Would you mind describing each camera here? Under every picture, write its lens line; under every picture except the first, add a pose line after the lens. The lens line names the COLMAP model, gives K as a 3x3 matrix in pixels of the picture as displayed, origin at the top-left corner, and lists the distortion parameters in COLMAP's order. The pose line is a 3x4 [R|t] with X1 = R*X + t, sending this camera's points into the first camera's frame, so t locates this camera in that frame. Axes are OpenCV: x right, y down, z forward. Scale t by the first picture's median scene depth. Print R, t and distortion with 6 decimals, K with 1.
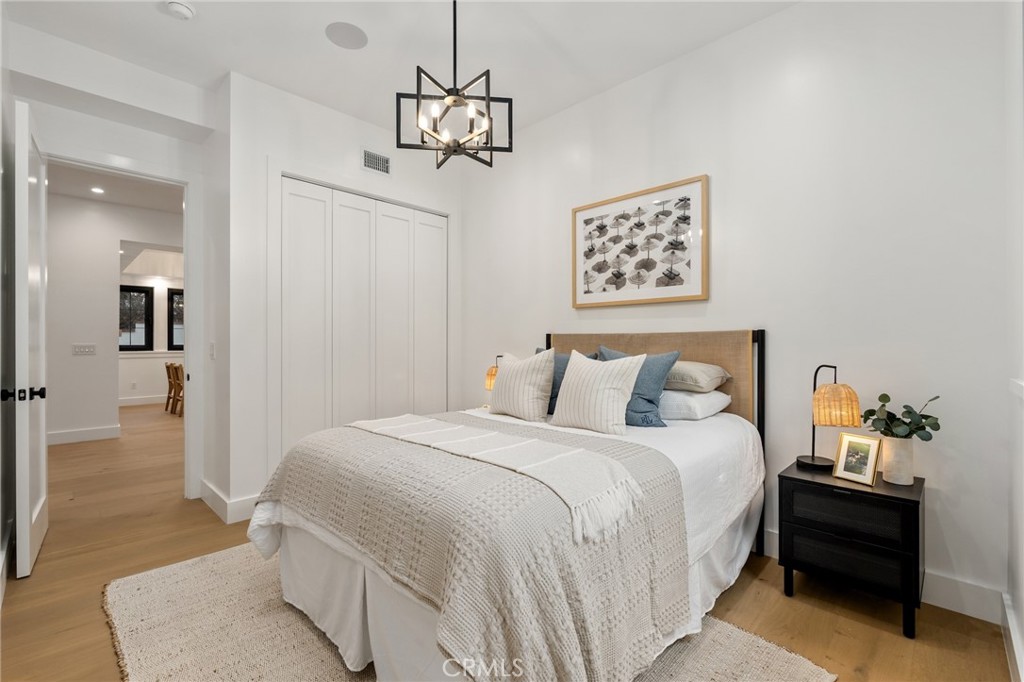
lens RADIAL K [[456.1, 0, 512.6], [0, 456.1, 338.0], [0, 0, 1]] dist [-0.003715, 0.000339]
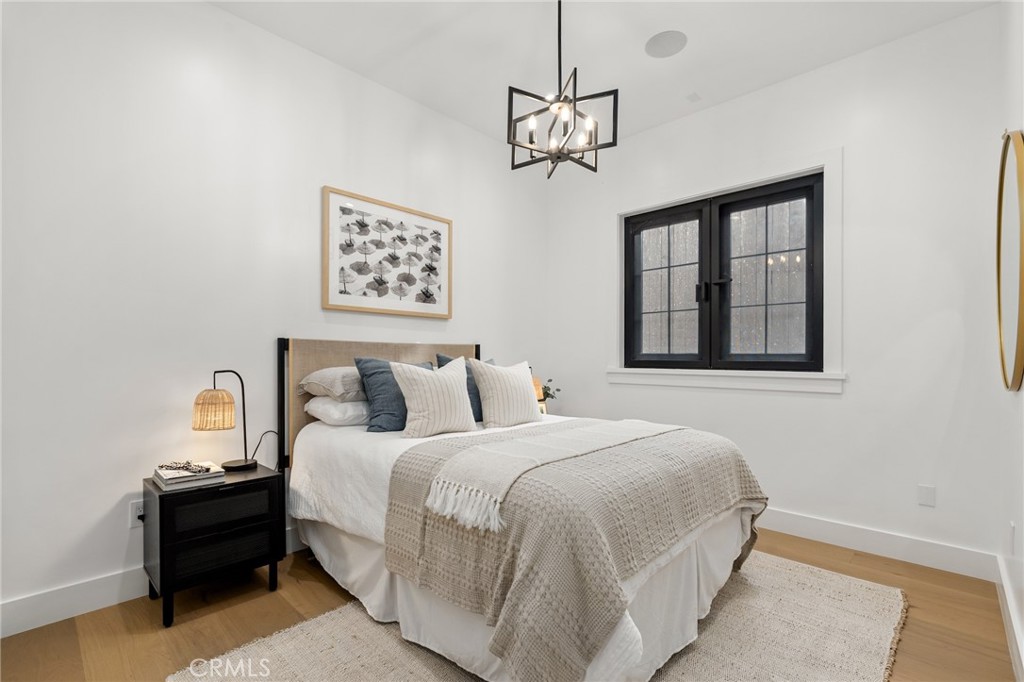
lens RADIAL K [[456.1, 0, 512.2], [0, 456.1, 351.3], [0, 0, 1]] dist [-0.003715, 0.000339]
pose [[-0.012663, 0.010682, 0.999863, -0.744530], [-0.018189, 0.999775, -0.010911, 0.014801], [-0.999754, -0.018324, -0.012466, 0.738653]]
